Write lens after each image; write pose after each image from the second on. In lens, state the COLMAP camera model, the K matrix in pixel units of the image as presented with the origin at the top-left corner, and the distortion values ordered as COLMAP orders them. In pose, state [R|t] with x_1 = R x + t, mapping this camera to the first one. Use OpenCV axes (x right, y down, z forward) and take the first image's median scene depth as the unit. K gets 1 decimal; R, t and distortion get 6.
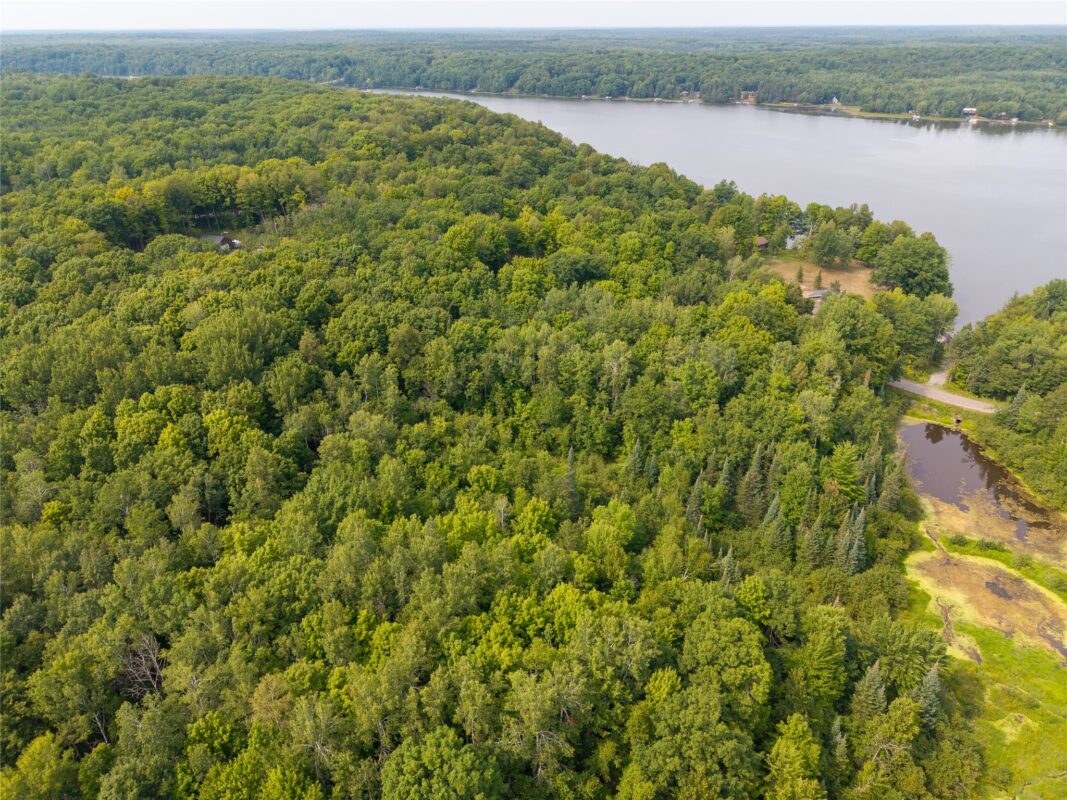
lens RADIAL K [[723.7, 0, 529.8], [0, 723.7, 394.0], [0, 0, 1]] dist [0.031878, -0.028301]
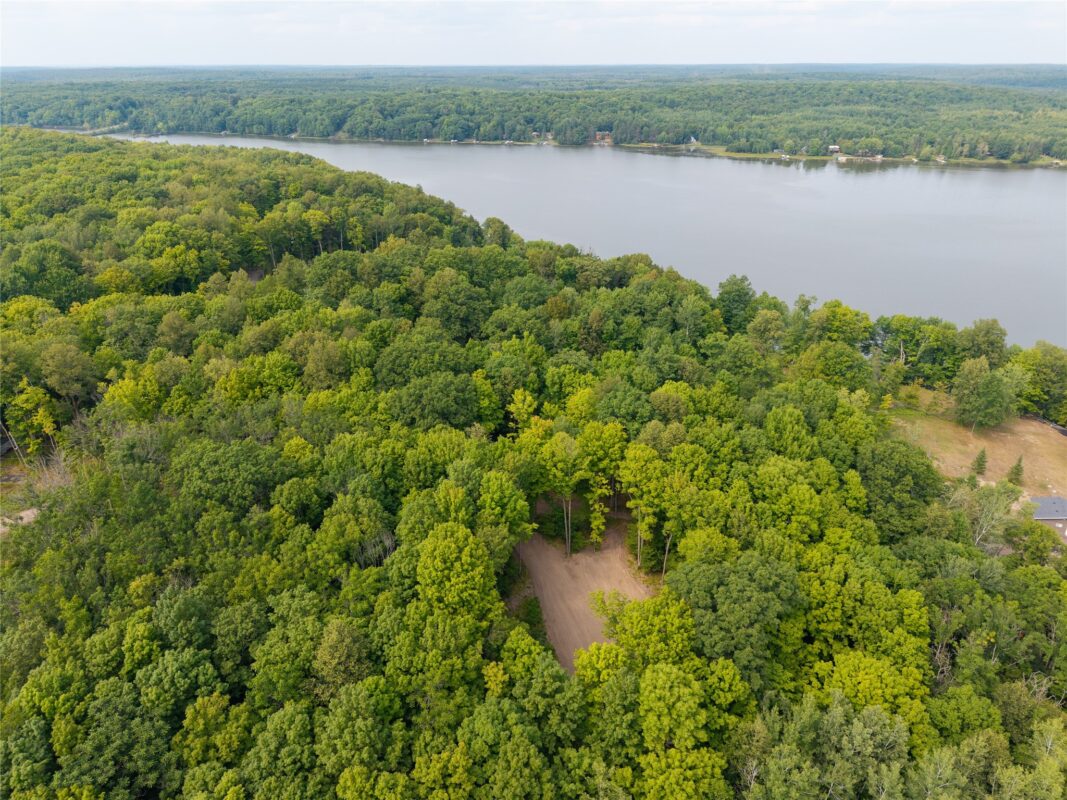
lens RADIAL K [[723.7, 0, 529.8], [0, 723.7, 394.0], [0, 0, 1]] dist [0.031878, -0.028301]
pose [[0.970561, -0.099050, 0.219546, -0.103406], [0.108303, 0.993650, -0.030485, -0.224405], [-0.215133, 0.053365, 0.975126, 0.460065]]
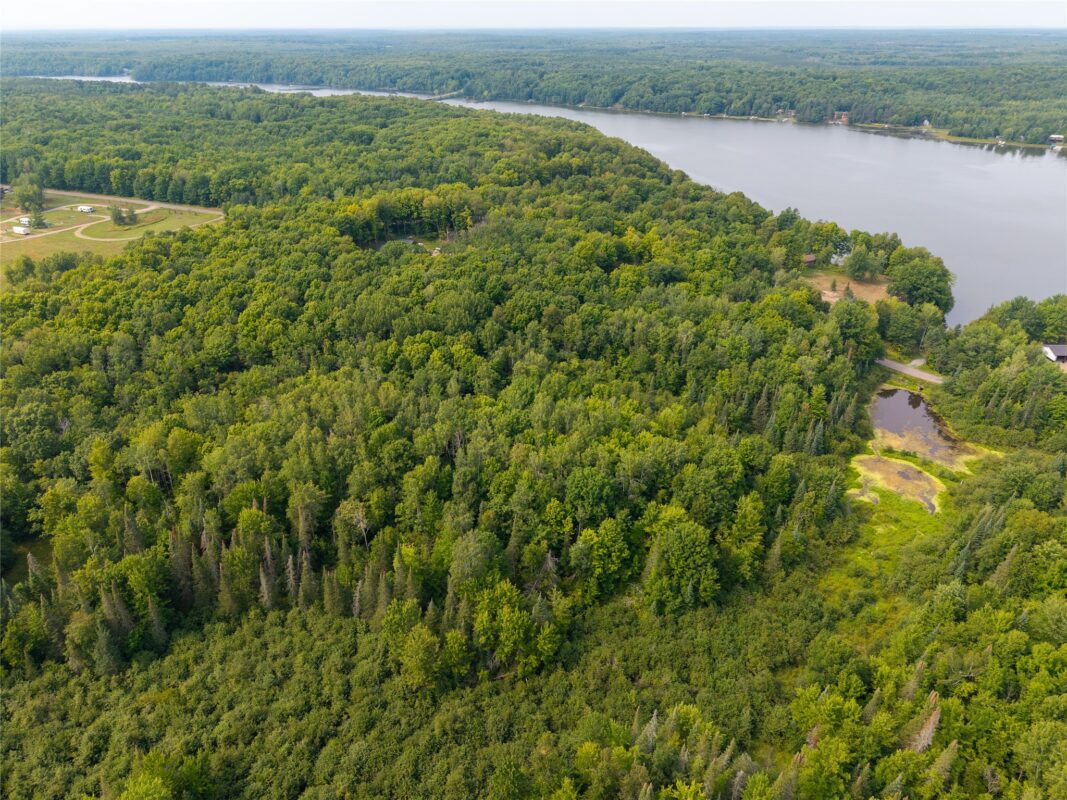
lens RADIAL K [[723.7, 0, 529.8], [0, 723.7, 394.0], [0, 0, 1]] dist [0.031878, -0.028301]
pose [[0.991719, 0.061324, -0.112838, -0.018329], [-0.061194, 0.998115, 0.004622, 0.059599], [0.112908, 0.002321, 0.993603, -0.365393]]
